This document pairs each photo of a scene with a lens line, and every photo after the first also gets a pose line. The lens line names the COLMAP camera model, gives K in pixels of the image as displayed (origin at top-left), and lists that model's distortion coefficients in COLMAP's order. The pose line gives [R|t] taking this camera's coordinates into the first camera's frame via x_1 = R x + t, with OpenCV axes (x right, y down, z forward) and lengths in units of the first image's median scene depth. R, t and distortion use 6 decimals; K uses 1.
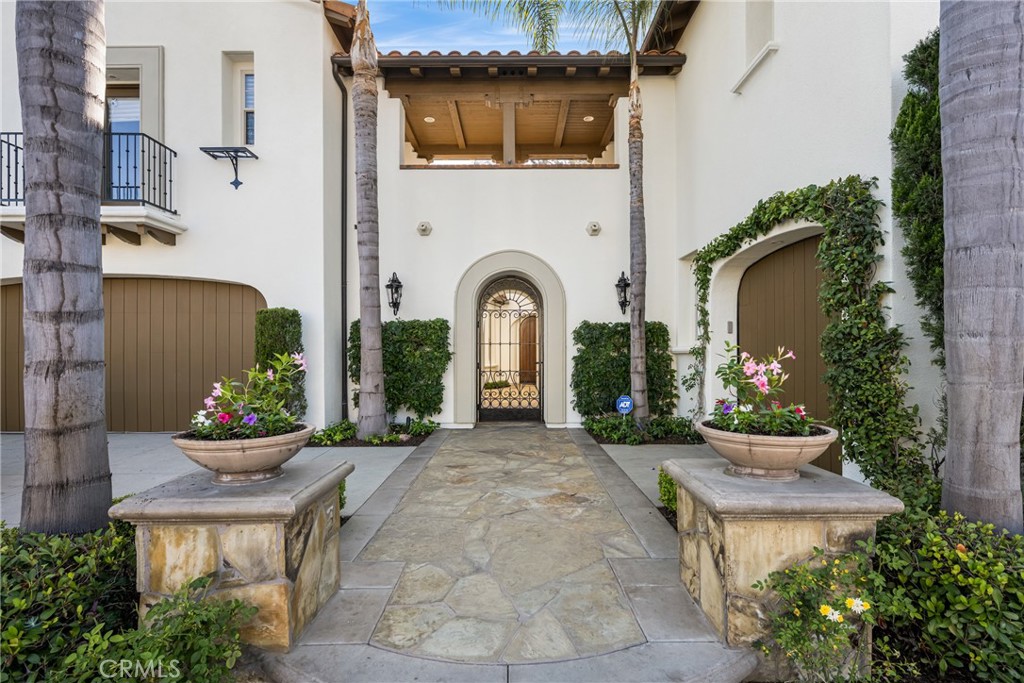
lens RADIAL K [[493.4, 0, 512.3], [0, 493.4, 348.2], [0, 0, 1]] dist [0.003118, 0.000359]
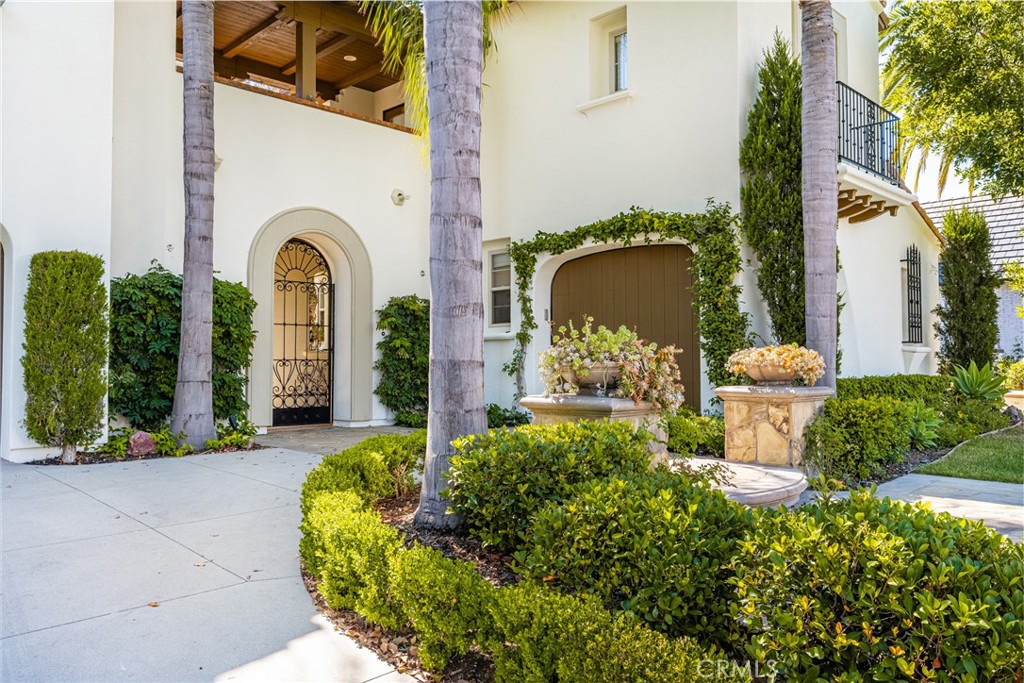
lens RADIAL K [[747.6, 0, 512.4], [0, 747.6, 340.3], [0, 0, 1]] dist [0.002054, 0.000761]
pose [[0.716996, 0.023501, 0.696681, -0.637707], [-0.007210, 0.999628, -0.026300, 0.048209], [-0.697040, 0.013834, 0.716899, -0.096960]]
